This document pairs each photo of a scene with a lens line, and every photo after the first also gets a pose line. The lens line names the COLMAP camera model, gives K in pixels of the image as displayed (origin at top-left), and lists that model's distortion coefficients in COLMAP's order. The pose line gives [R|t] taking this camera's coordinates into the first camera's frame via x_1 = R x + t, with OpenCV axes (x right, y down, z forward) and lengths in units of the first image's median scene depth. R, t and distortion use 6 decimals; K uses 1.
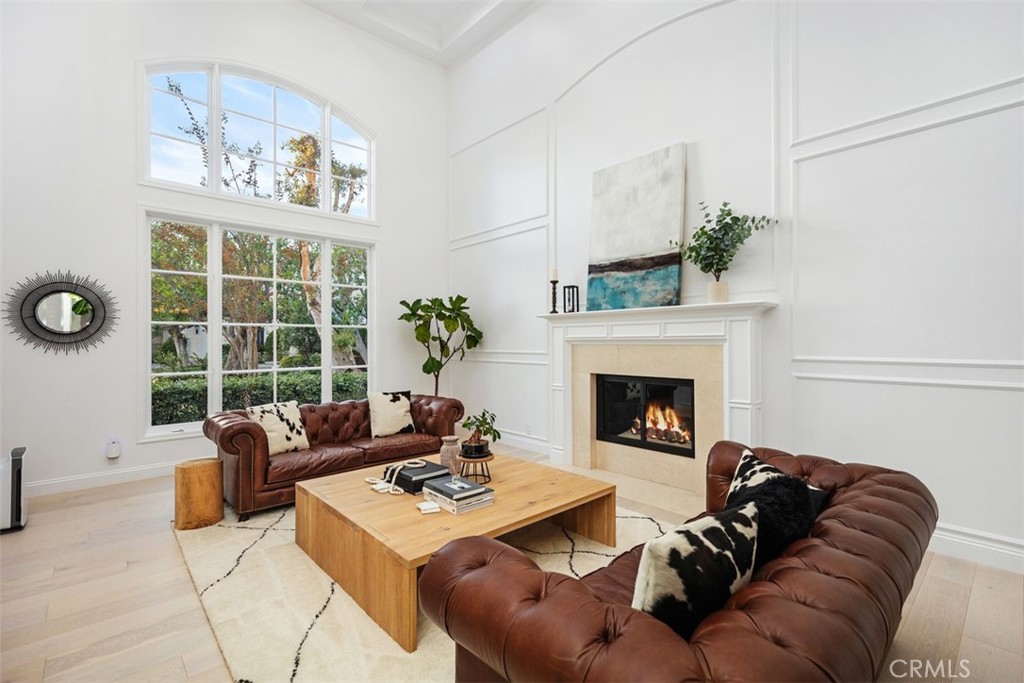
lens RADIAL K [[459.7, 0, 507.2], [0, 459.7, 338.8], [0, 0, 1]] dist [0.005850, -0.000139]
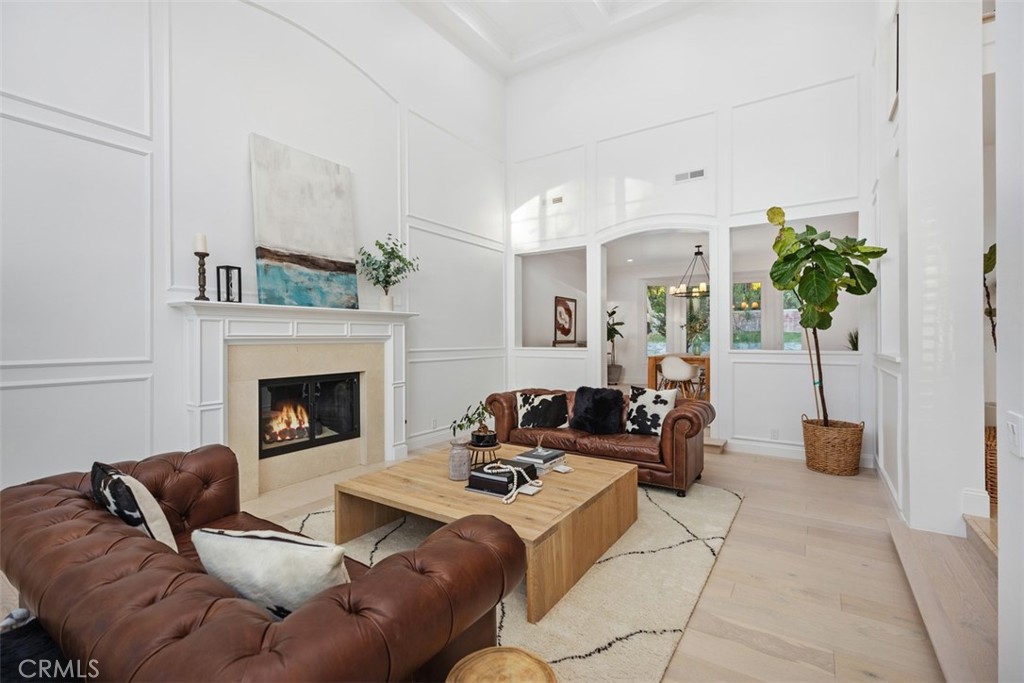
lens RADIAL K [[459.7, 0, 505.3], [0, 459.7, 338.9], [0, 0, 1]] dist [0.005850, -0.000139]
pose [[-0.243156, 0.002746, 0.969983, -0.750690], [0.002071, 0.999995, -0.002312, 0.005494], [-0.969985, 0.001446, -0.243161, 0.807113]]
